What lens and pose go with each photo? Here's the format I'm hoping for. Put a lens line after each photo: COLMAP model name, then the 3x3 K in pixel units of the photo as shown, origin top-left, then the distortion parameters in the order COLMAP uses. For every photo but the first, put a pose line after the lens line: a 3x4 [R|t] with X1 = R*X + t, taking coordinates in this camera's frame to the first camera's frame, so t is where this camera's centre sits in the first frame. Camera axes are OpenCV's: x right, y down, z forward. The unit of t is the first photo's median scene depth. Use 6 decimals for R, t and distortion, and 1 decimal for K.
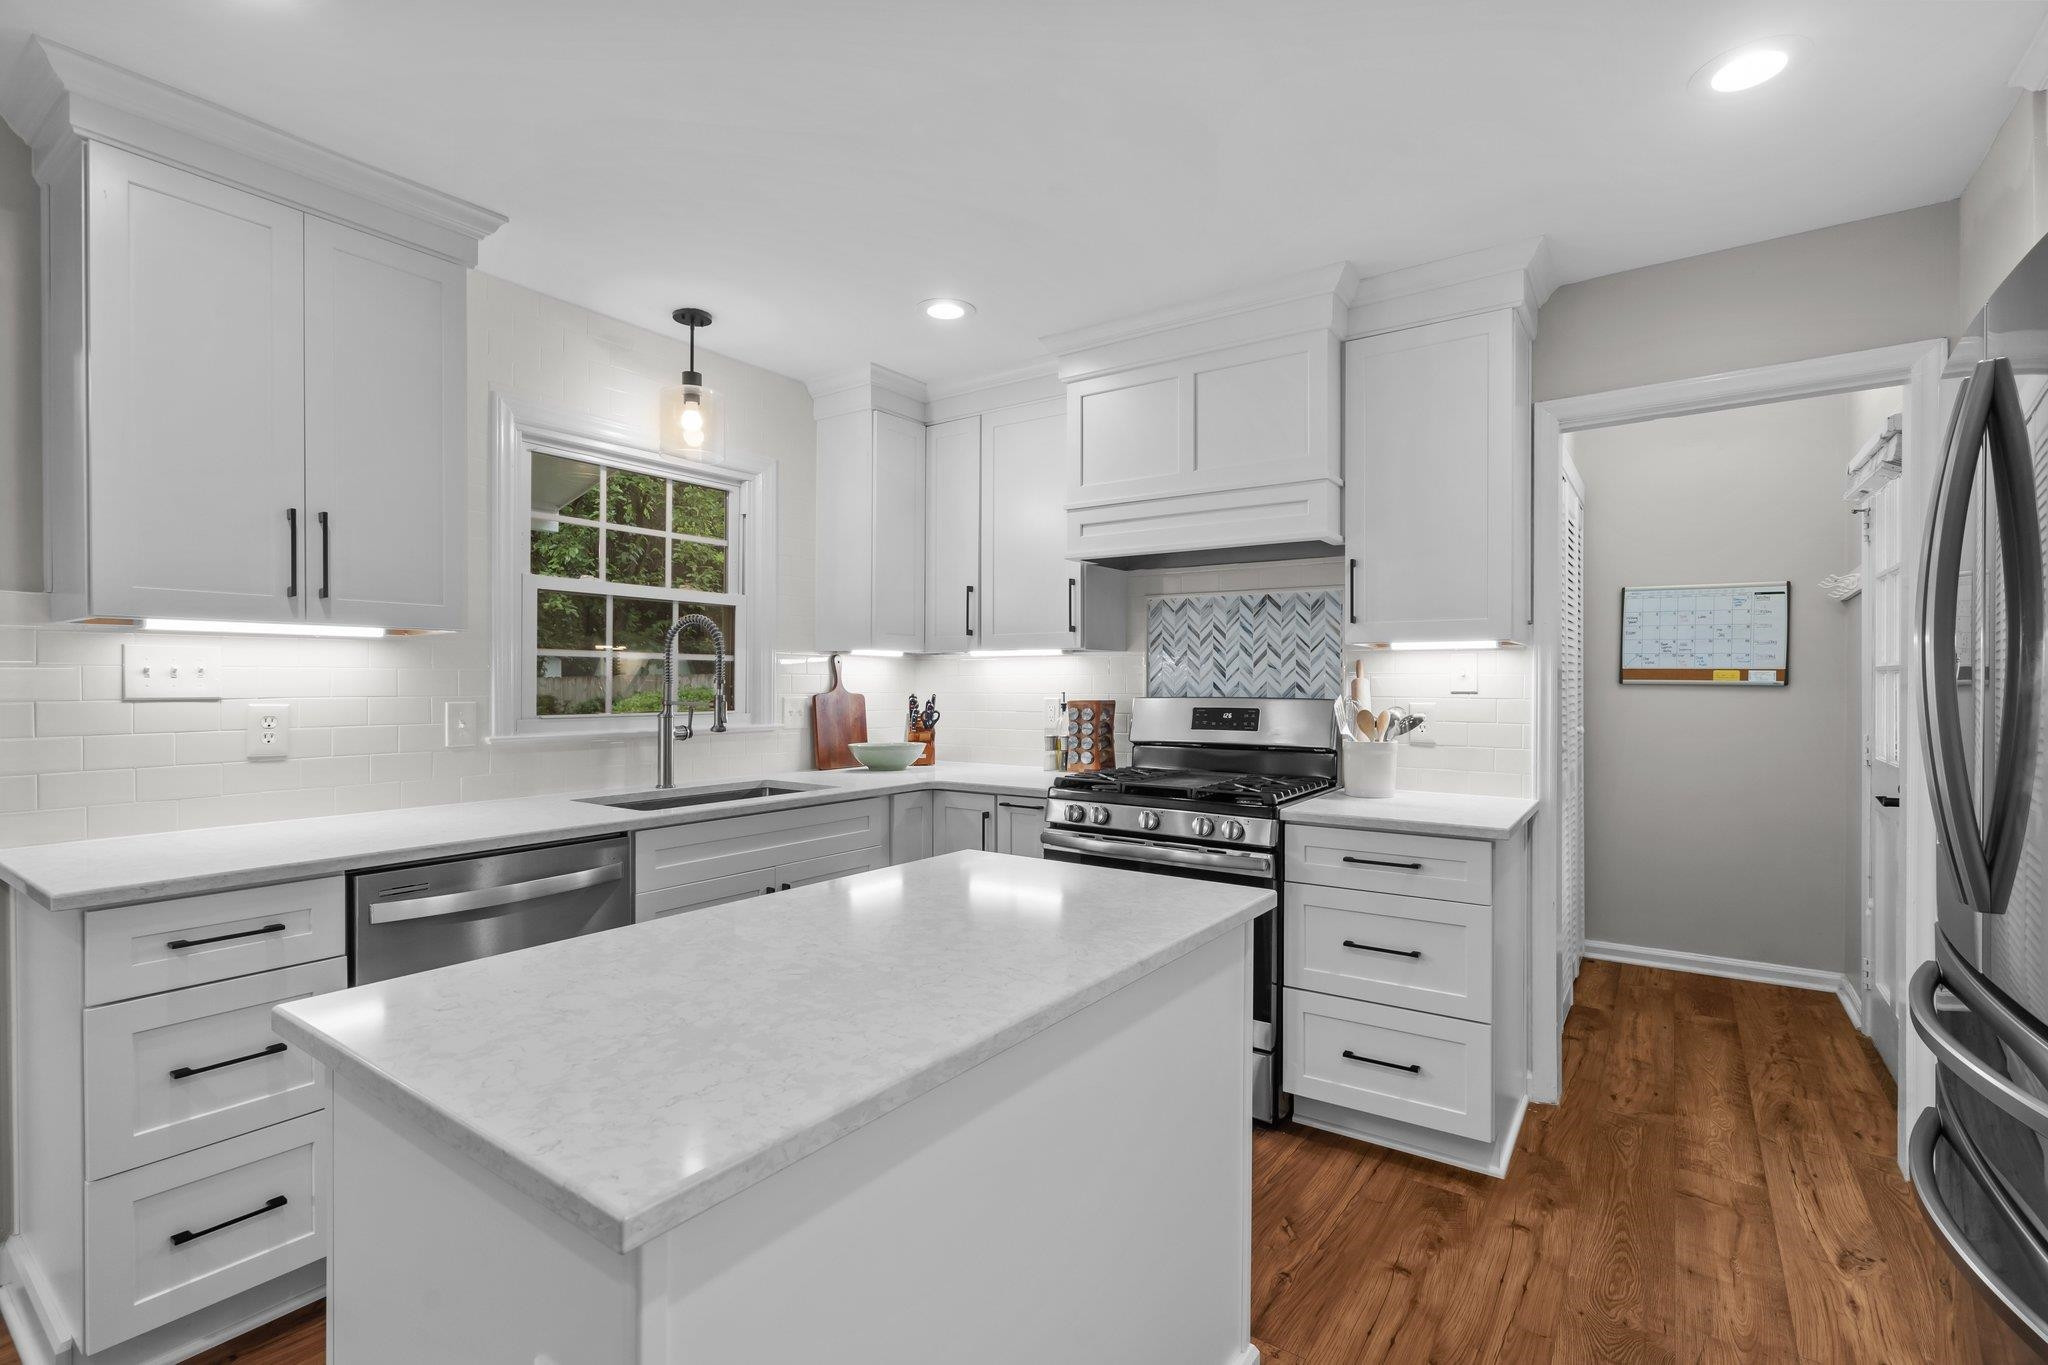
lens RADIAL K [[925.9, 0, 1029.6], [0, 925.9, 694.9], [0, 0, 1]] dist [-0.002214, 0.001236]
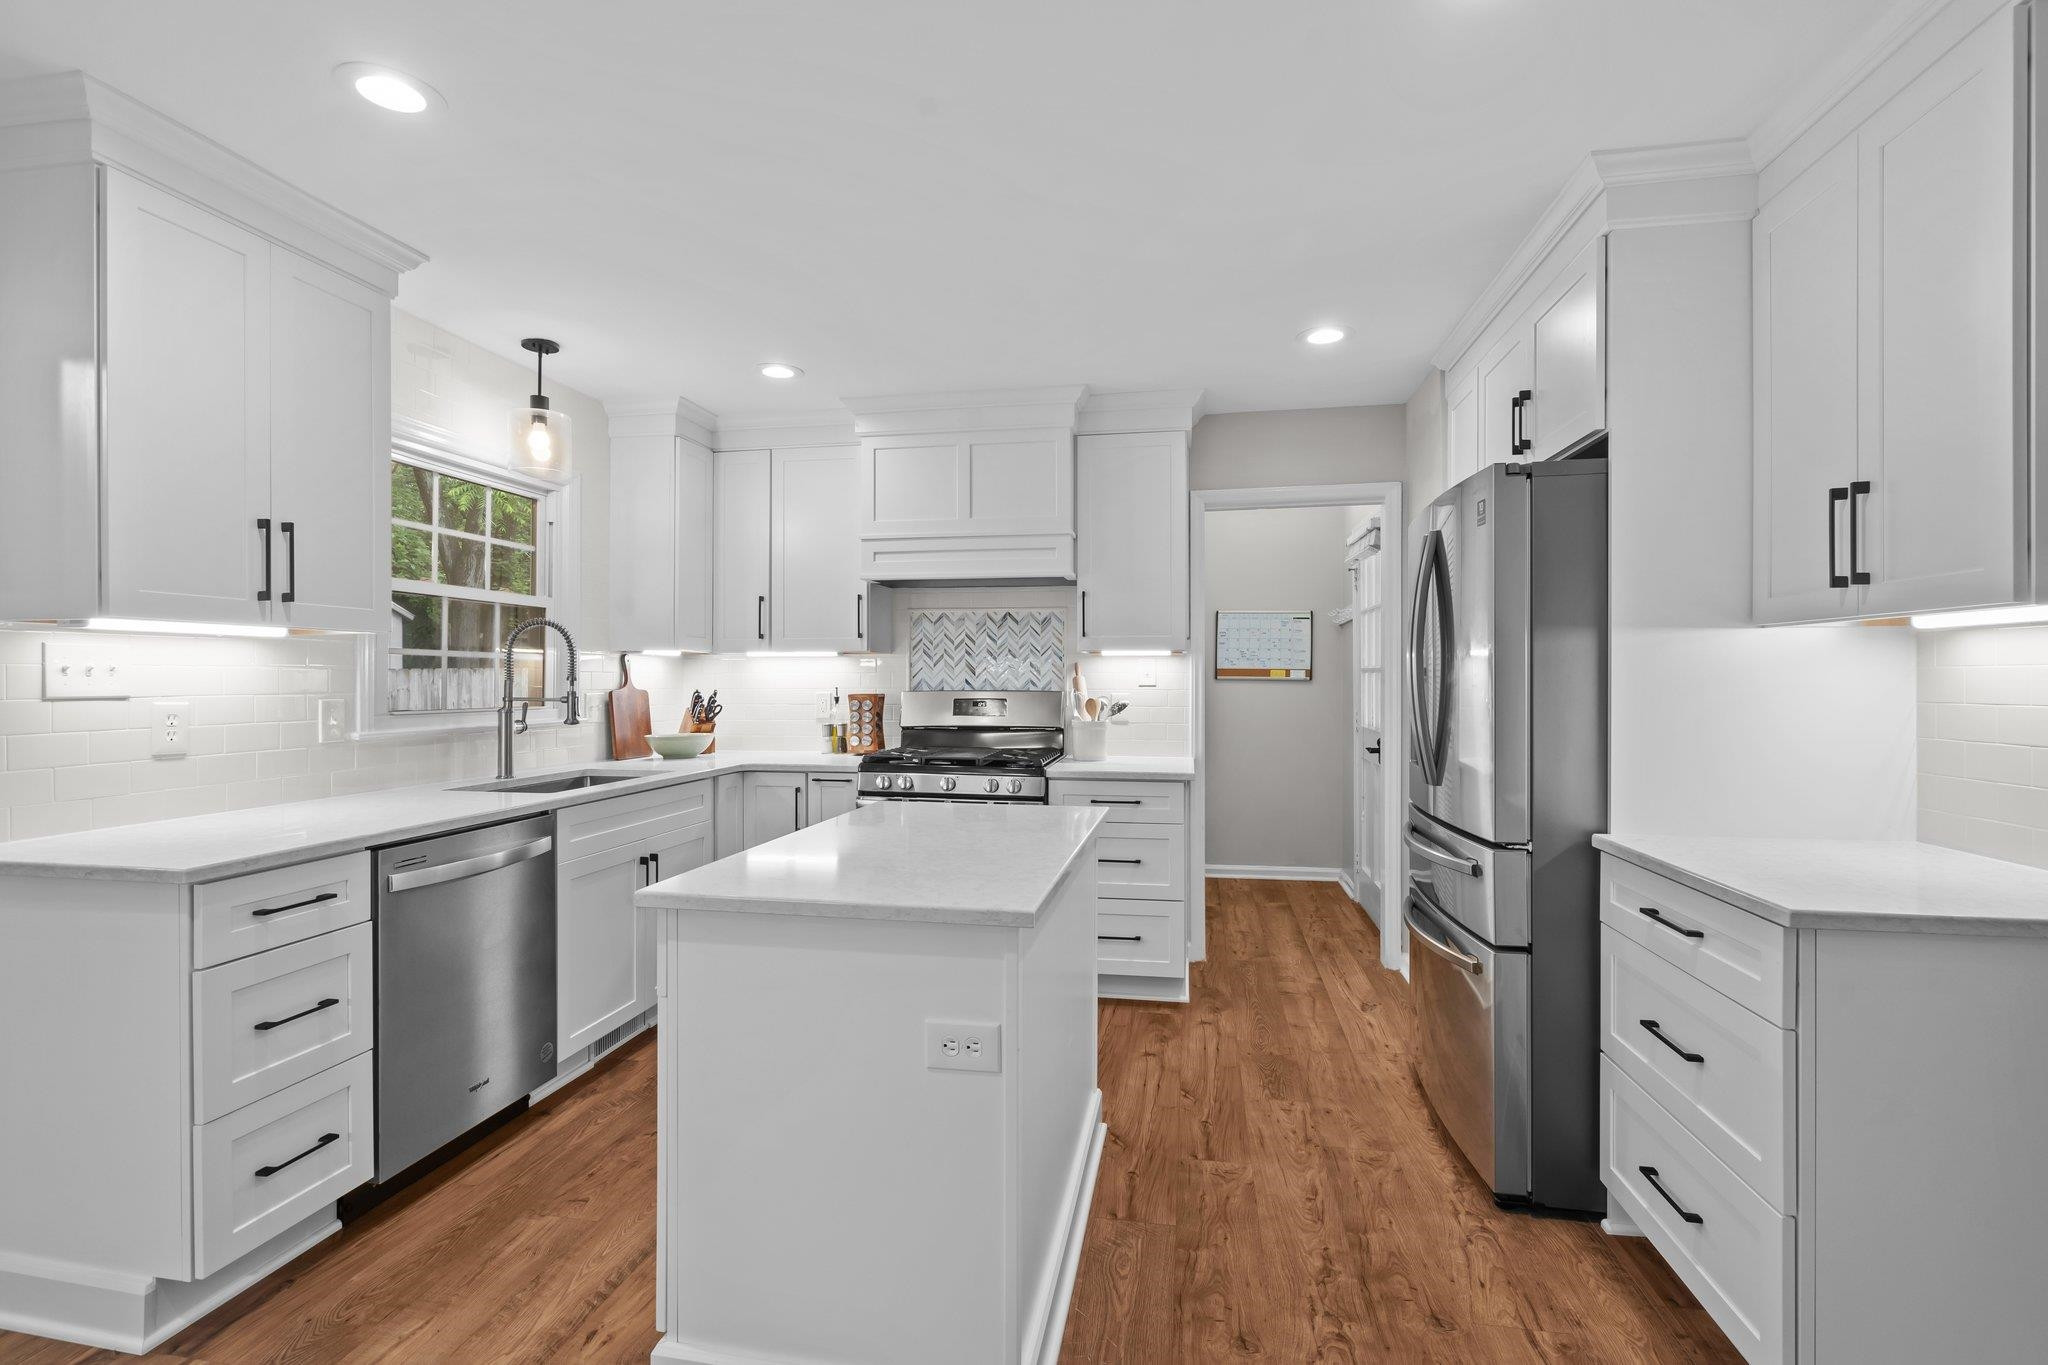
lens RADIAL K [[925.9, 0, 1029.6], [0, 925.9, 694.9], [0, 0, 1]] dist [-0.002214, 0.001236]
pose [[0.908755, -0.009259, 0.417227, -0.298393], [0.007802, 0.999956, 0.005196, 0.002964], [-0.417257, -0.001467, 0.908787, -0.233248]]
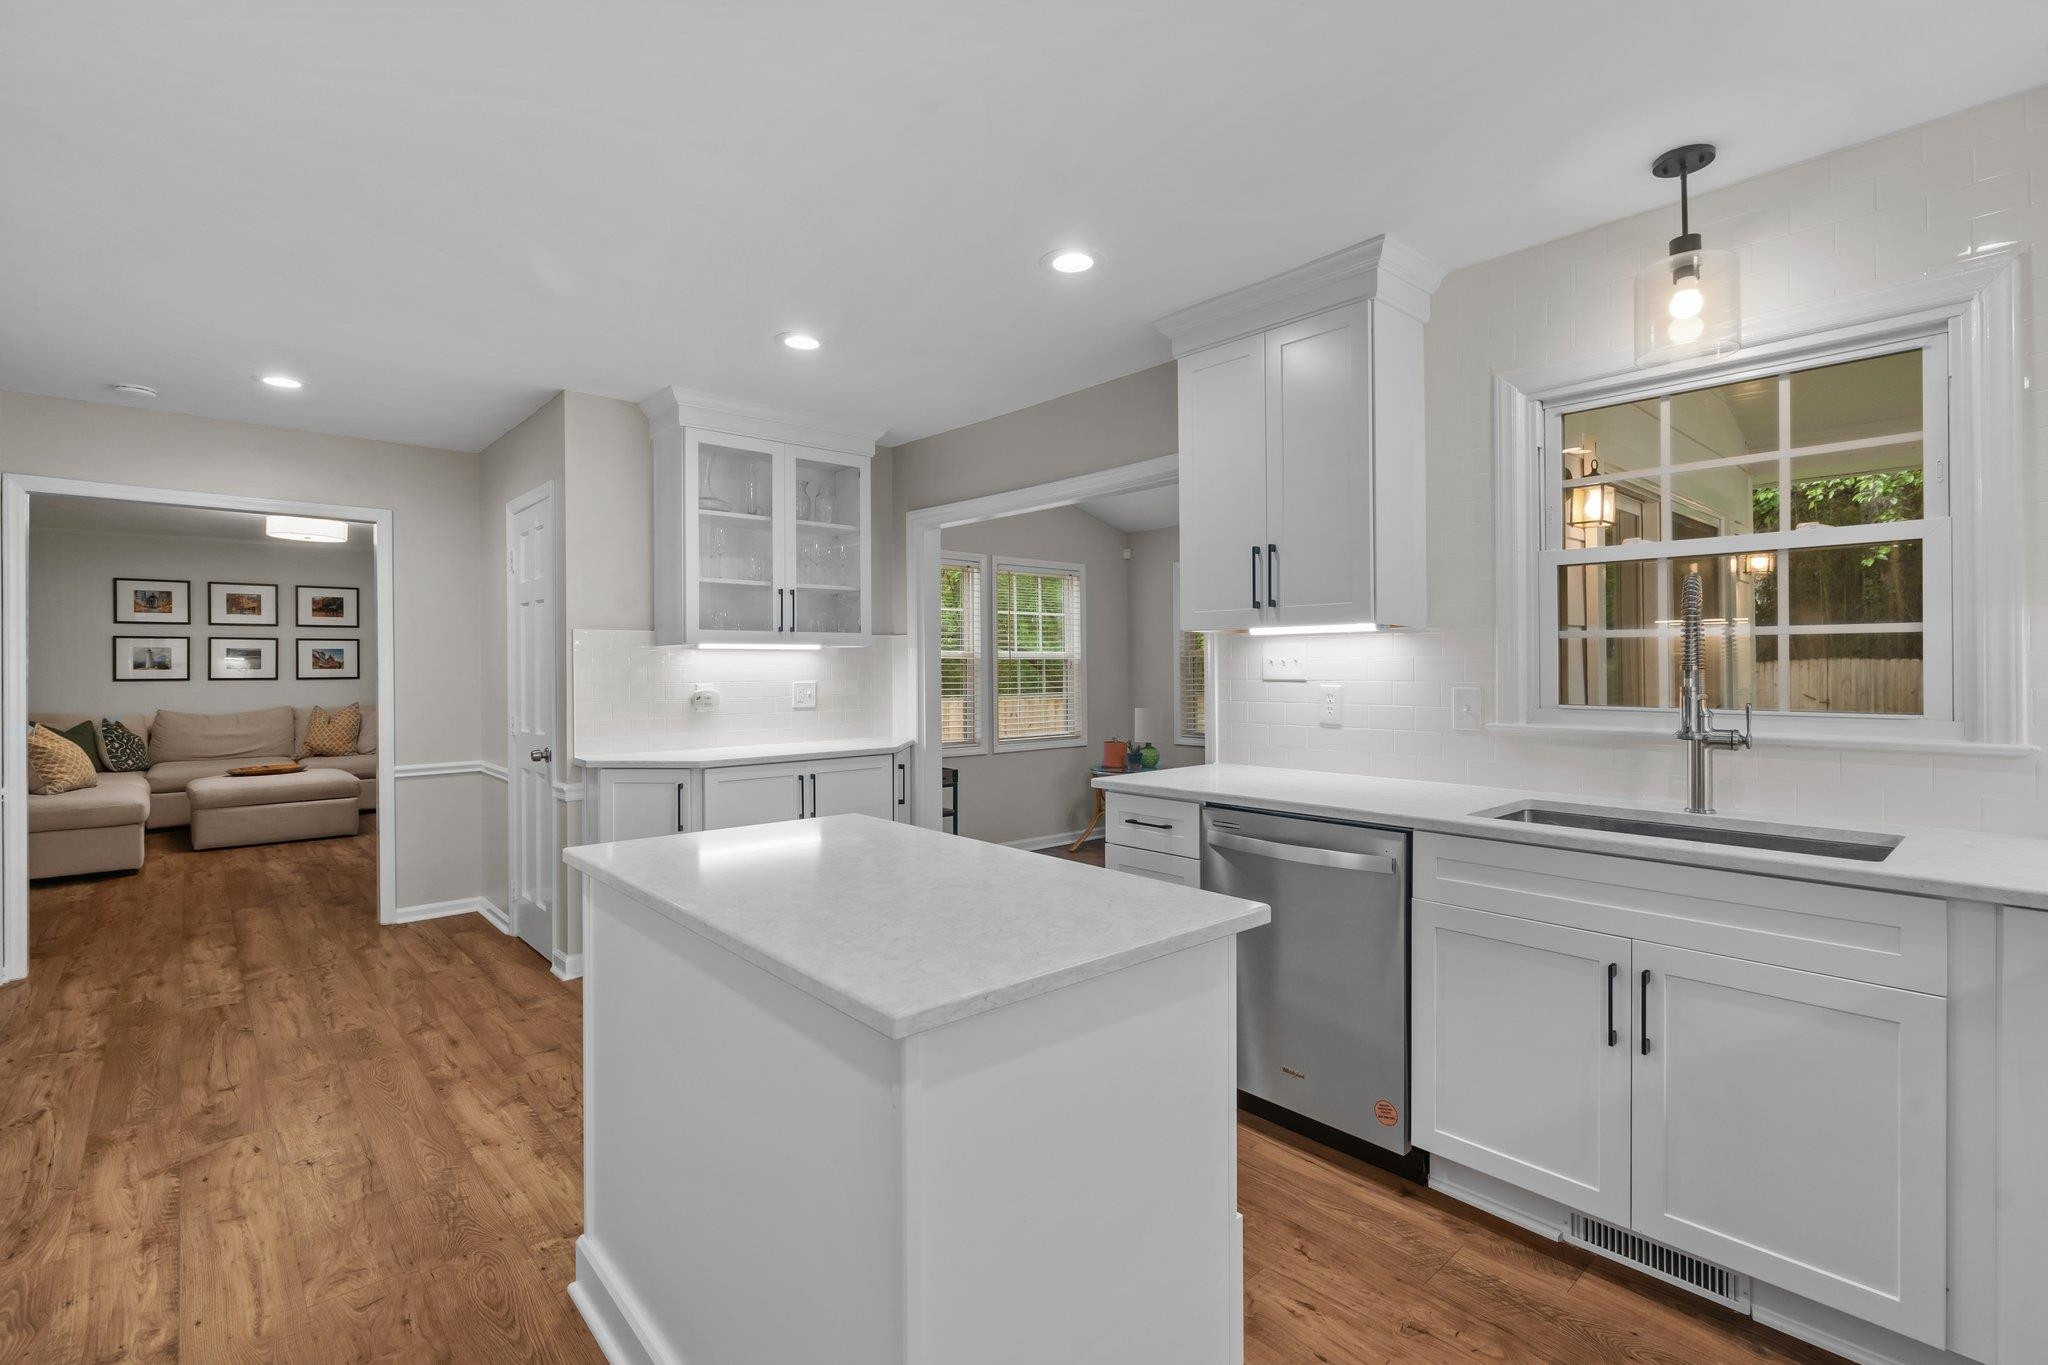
lens RADIAL K [[943.0, 0, 1021.9], [0, 943.0, 669.6], [0, 0, 1]] dist [-0.001675, 0.000021]
pose [[-0.235735, 0.004615, -0.971806, 0.468063], [-0.007963, 0.999946, 0.006680, -0.013702], [0.971785, 0.009313, -0.235686, 0.674273]]
